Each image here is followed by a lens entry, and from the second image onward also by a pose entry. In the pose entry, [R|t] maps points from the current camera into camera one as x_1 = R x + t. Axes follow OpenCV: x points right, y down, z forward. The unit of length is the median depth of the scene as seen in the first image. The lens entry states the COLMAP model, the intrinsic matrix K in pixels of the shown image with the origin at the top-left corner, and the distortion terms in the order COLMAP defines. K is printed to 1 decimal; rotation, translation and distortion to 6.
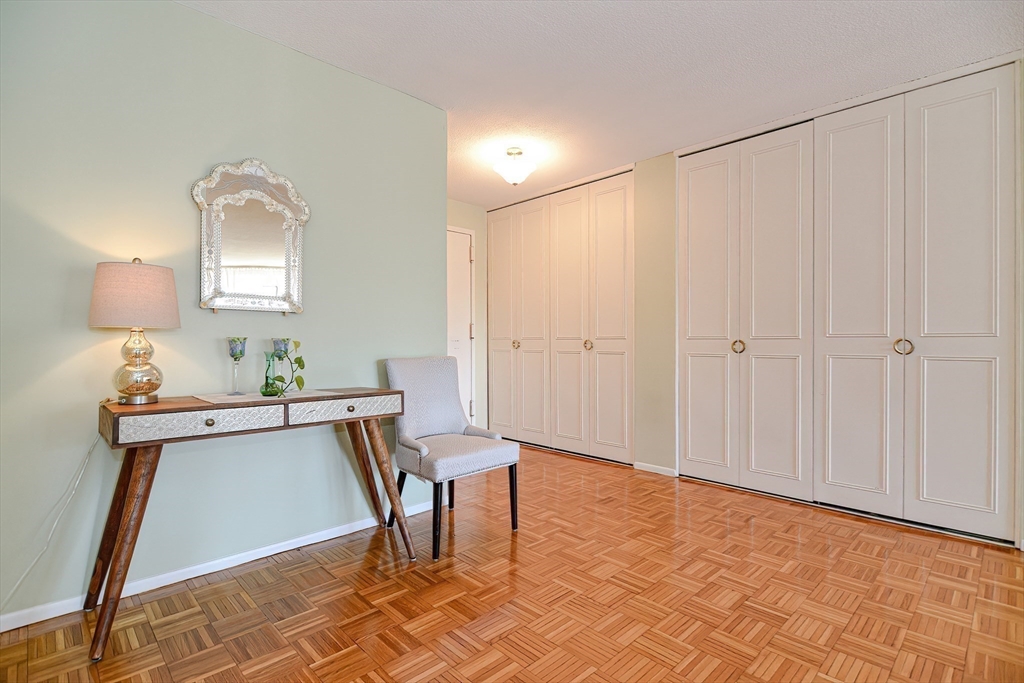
lens RADIAL K [[481.6, 0, 512.0], [0, 481.6, 341.5], [0, 0, 1]] dist [-0.001103, 0.000044]
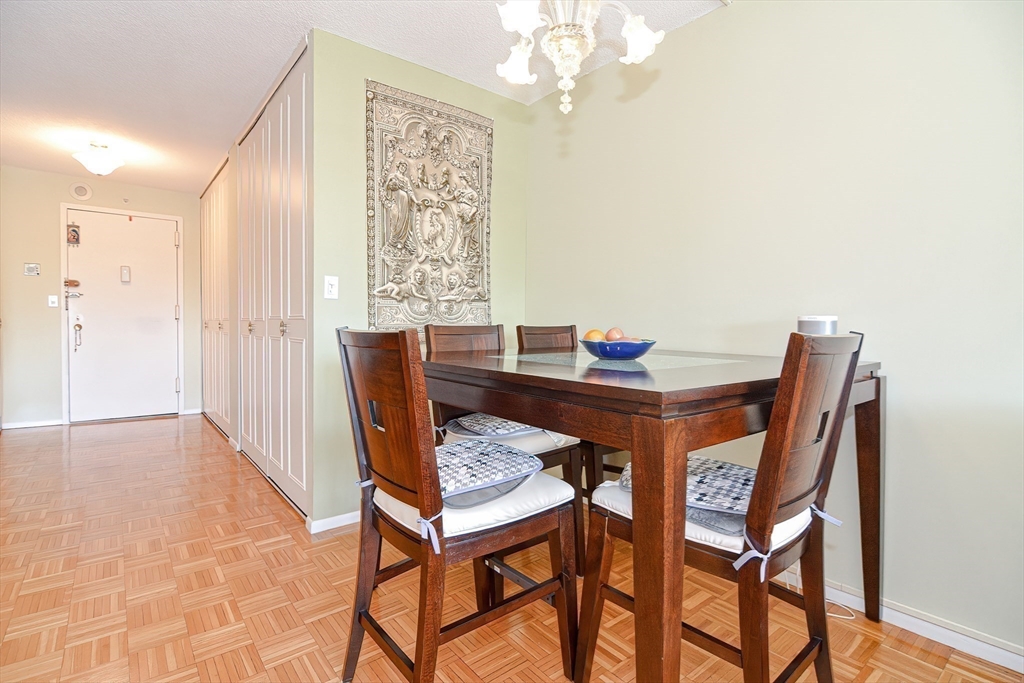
lens RADIAL K [[494.0, 0, 503.2], [0, 494.0, 323.8], [0, 0, 1]] dist [-0.017378, -0.000711]
pose [[0.997137, 0.003284, -0.075540, 0.701536], [-0.003625, 0.999984, -0.004368, 0.003837], [0.075525, 0.004629, 0.997133, -0.007446]]
